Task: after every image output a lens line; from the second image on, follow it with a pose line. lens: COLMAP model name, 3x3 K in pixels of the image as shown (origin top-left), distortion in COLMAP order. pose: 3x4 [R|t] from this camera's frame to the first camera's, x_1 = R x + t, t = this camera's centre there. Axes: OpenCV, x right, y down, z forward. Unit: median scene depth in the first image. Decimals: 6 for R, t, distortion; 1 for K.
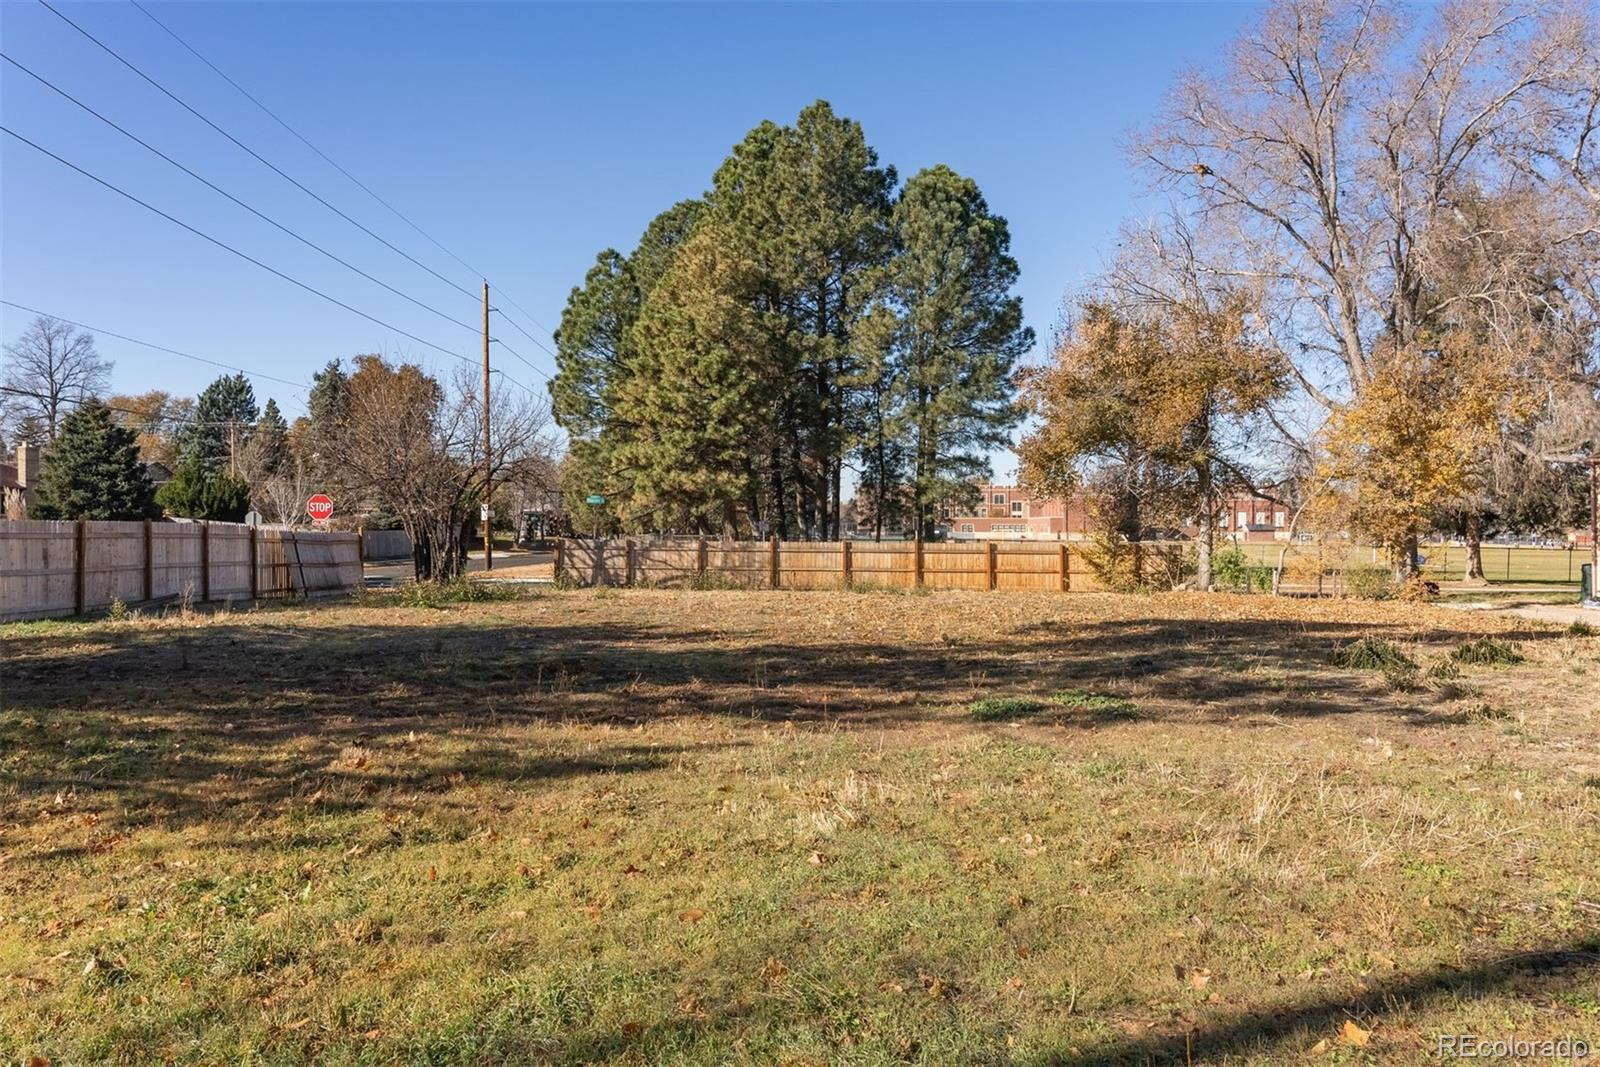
lens RADIAL K [[1476.3, 0, 799.9], [0, 1476.3, 554.6], [0, 0, 1]] dist [0.054493, 0.001487]
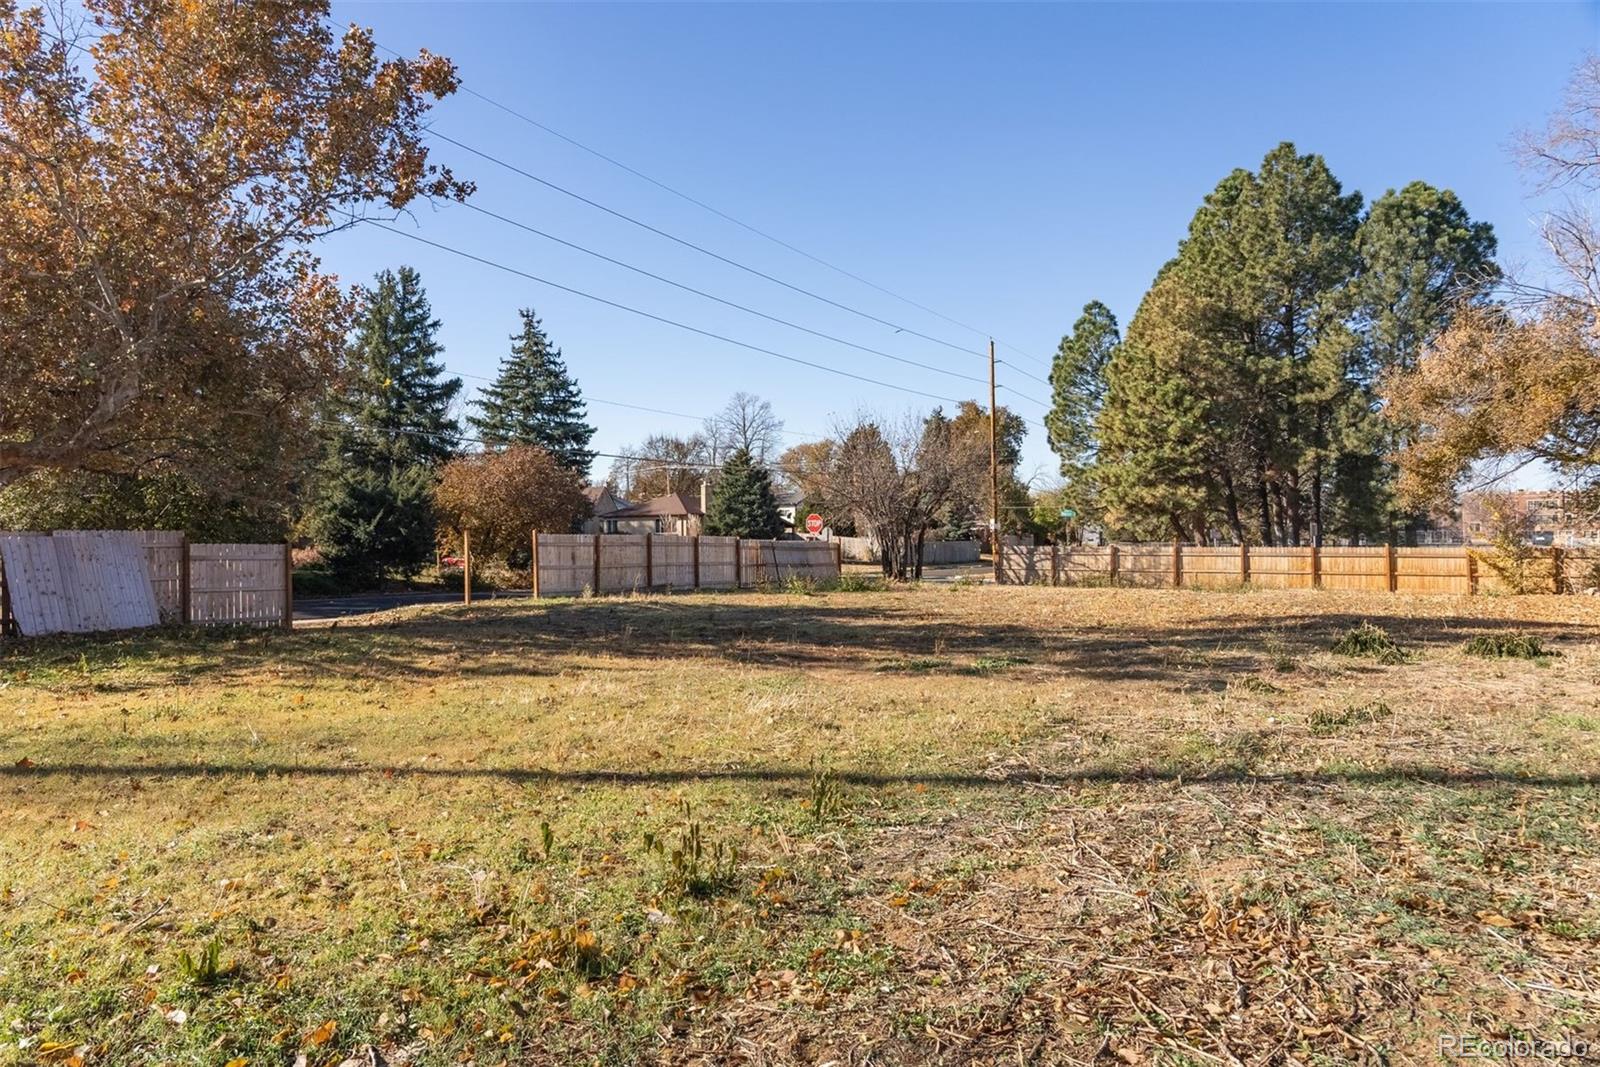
lens RADIAL K [[1380.5, 0, 818.7], [0, 1380.5, 530.7], [0, 0, 1]] dist [0.110262, -0.132913]
pose [[0.831814, -0.013041, -0.554901, 0.305389], [-0.001923, 0.999650, -0.026377, 0.006501], [0.555051, 0.023008, 0.831498, -0.039399]]
